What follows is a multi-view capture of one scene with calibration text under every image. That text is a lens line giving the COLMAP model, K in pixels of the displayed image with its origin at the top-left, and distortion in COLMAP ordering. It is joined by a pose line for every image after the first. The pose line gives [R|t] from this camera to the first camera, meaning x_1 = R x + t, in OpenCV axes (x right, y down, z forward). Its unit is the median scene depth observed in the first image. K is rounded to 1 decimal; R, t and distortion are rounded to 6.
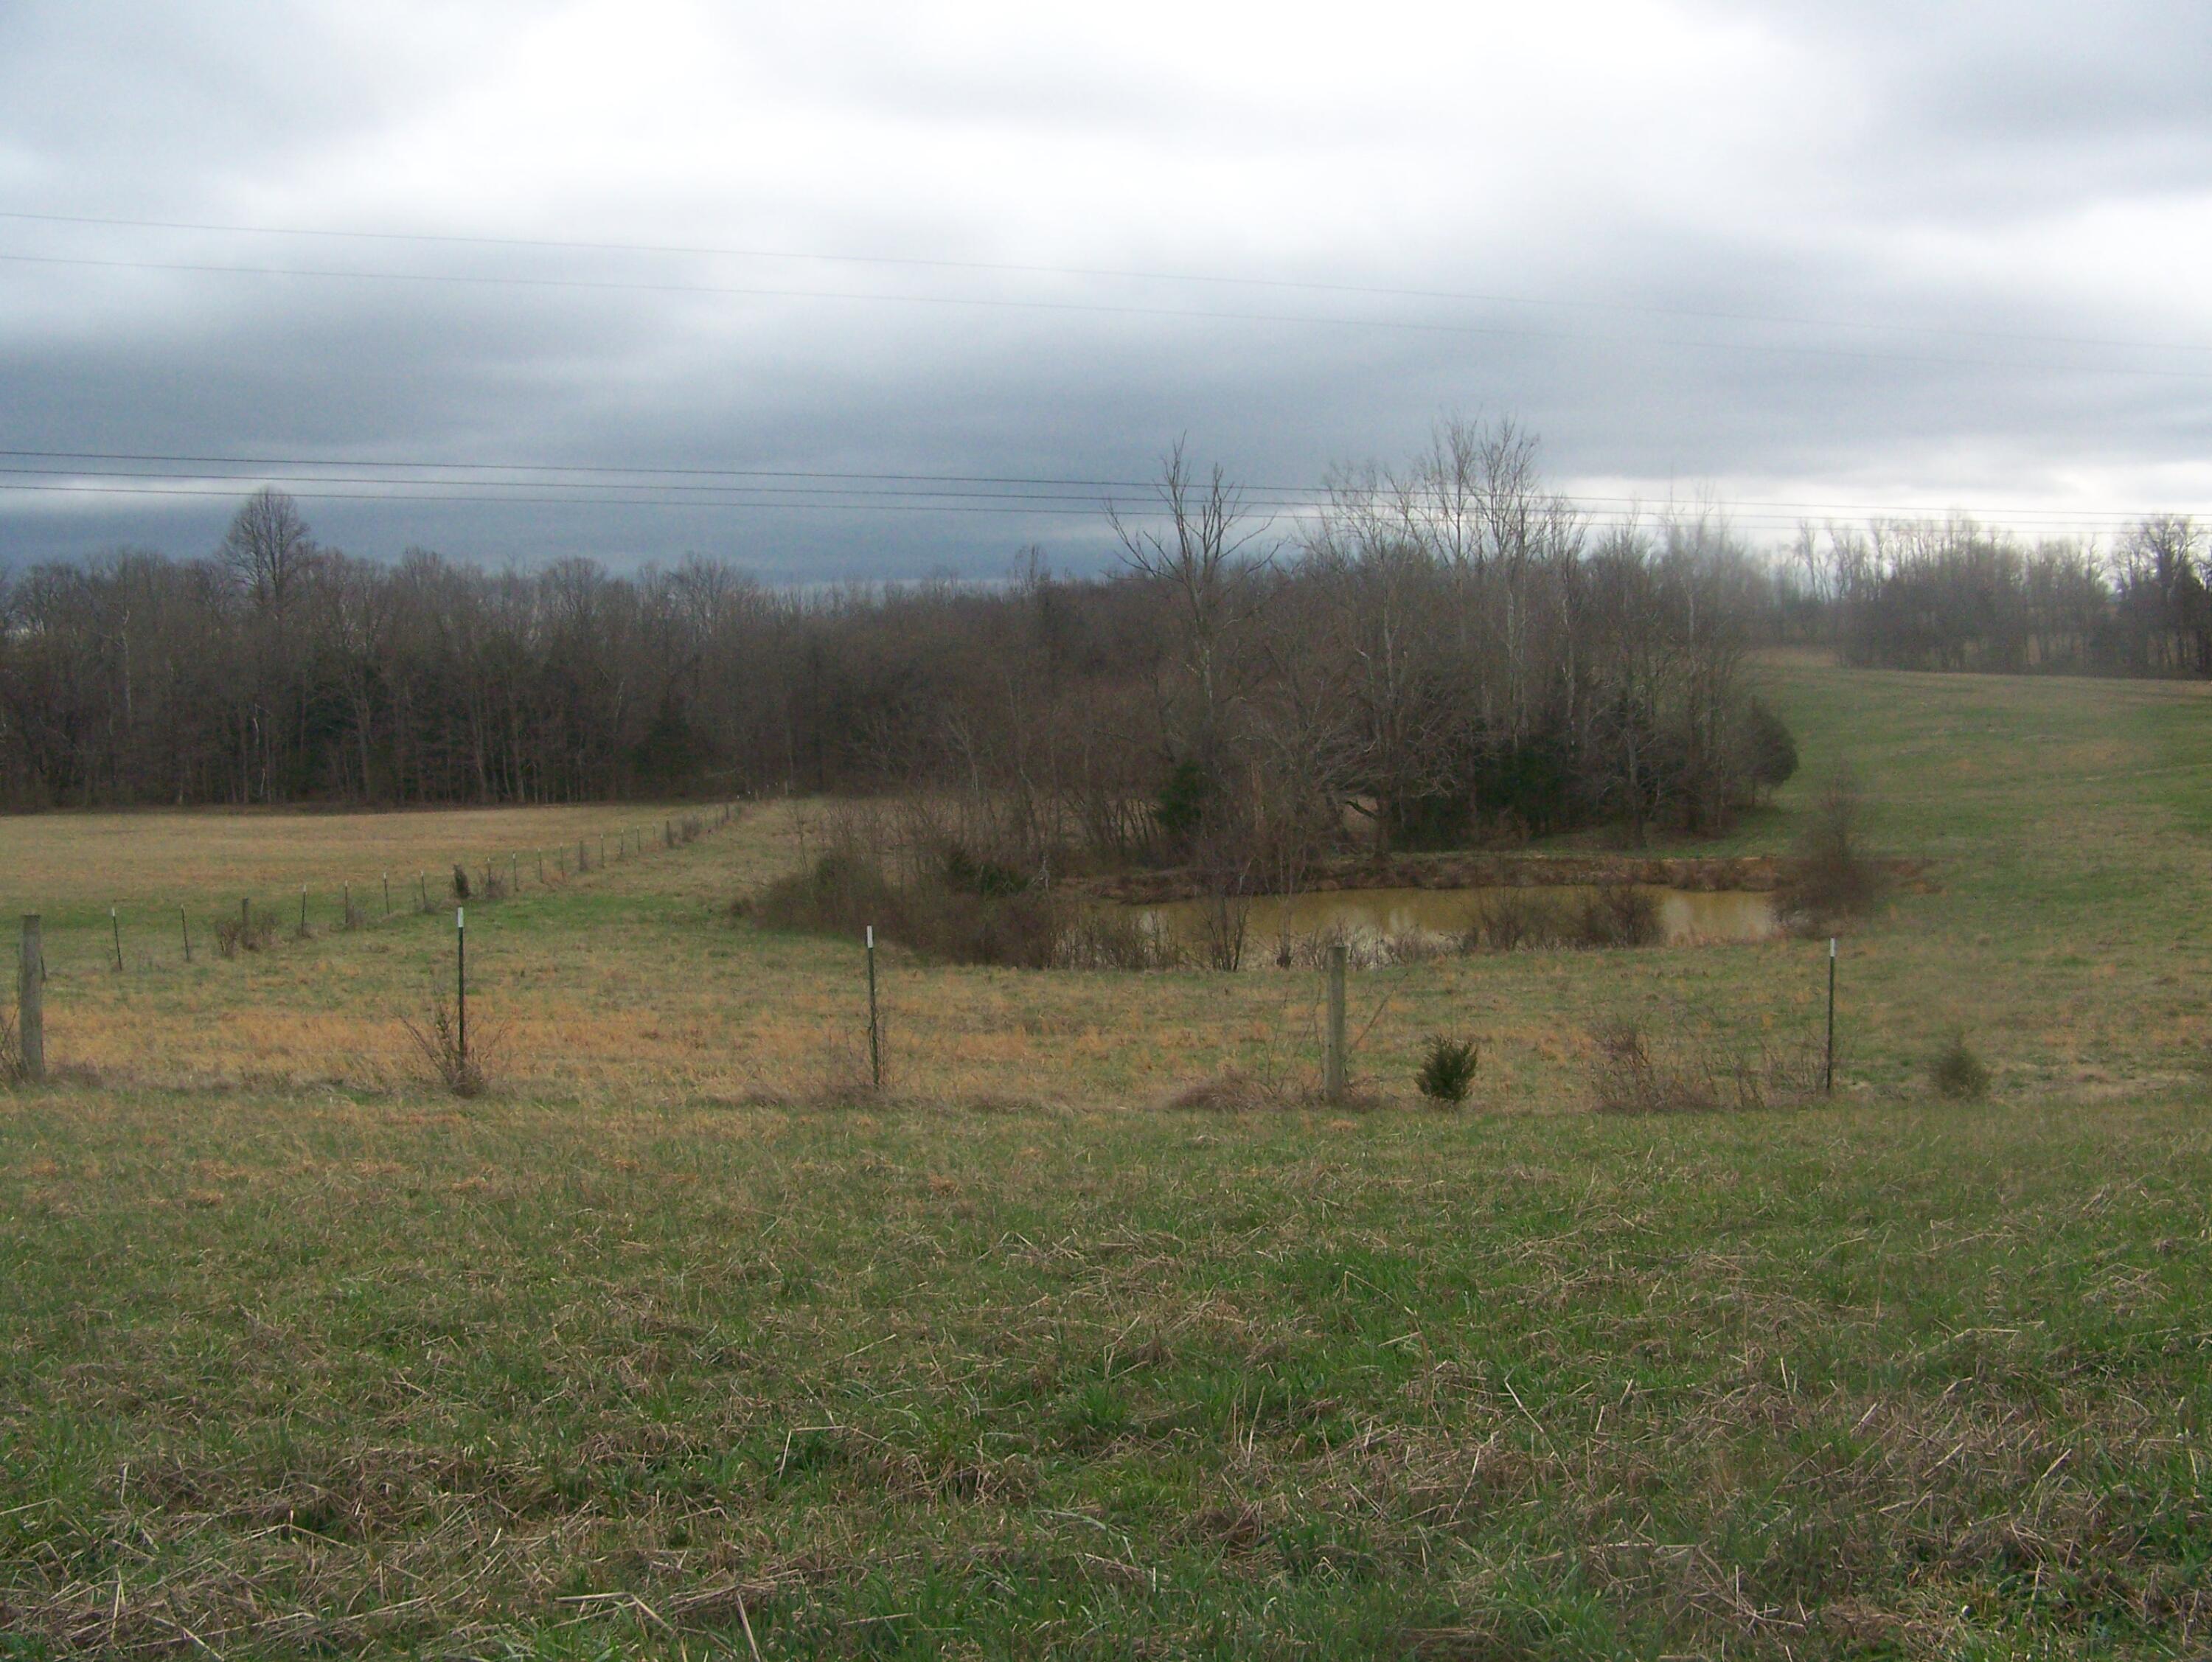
lens RADIAL K [[2323.5, 0, 1106.0], [0, 2323.5, 831.0], [0, 0, 1]] dist [-0.250513, 0.308011]
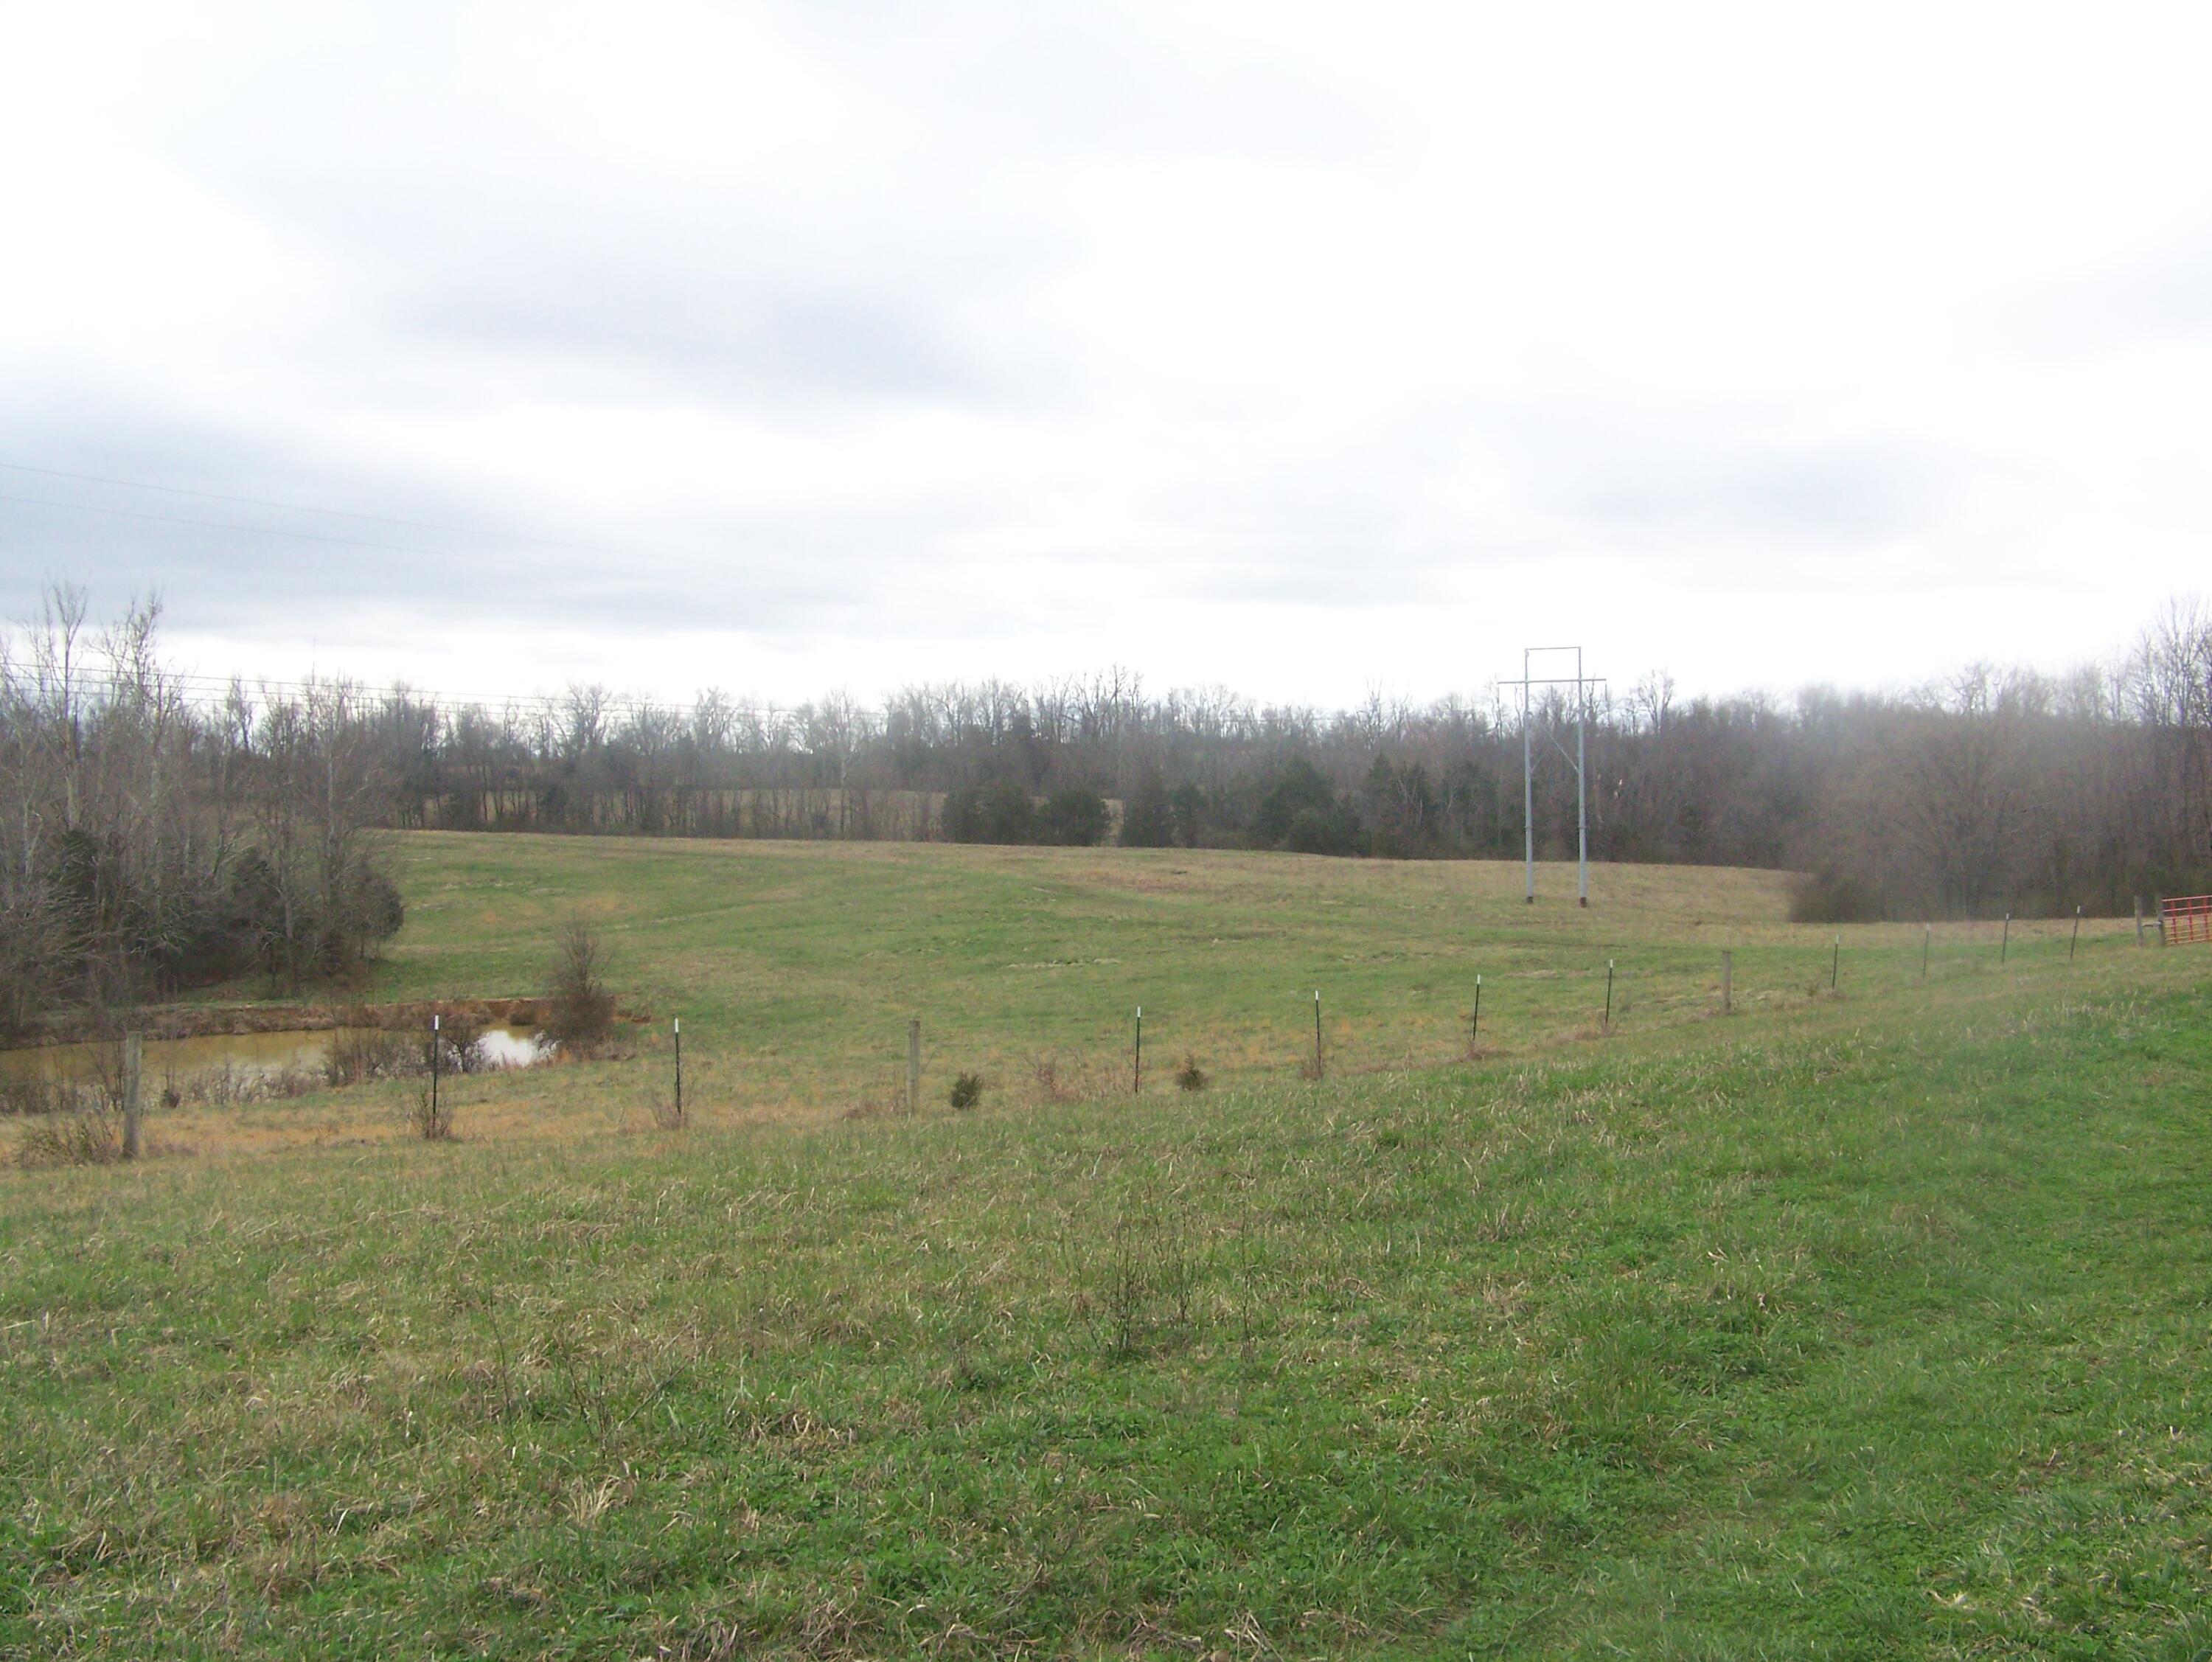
lens RADIAL K [[2323.5, 0, 1106.0], [0, 2323.5, 831.0], [0, 0, 1]] dist [-0.250513, 0.308011]
pose [[0.777250, 0.006981, 0.629153, -0.125564], [0.035953, 0.997812, -0.055488, 0.001521], [-0.628163, 0.065748, 0.775299, -0.060774]]
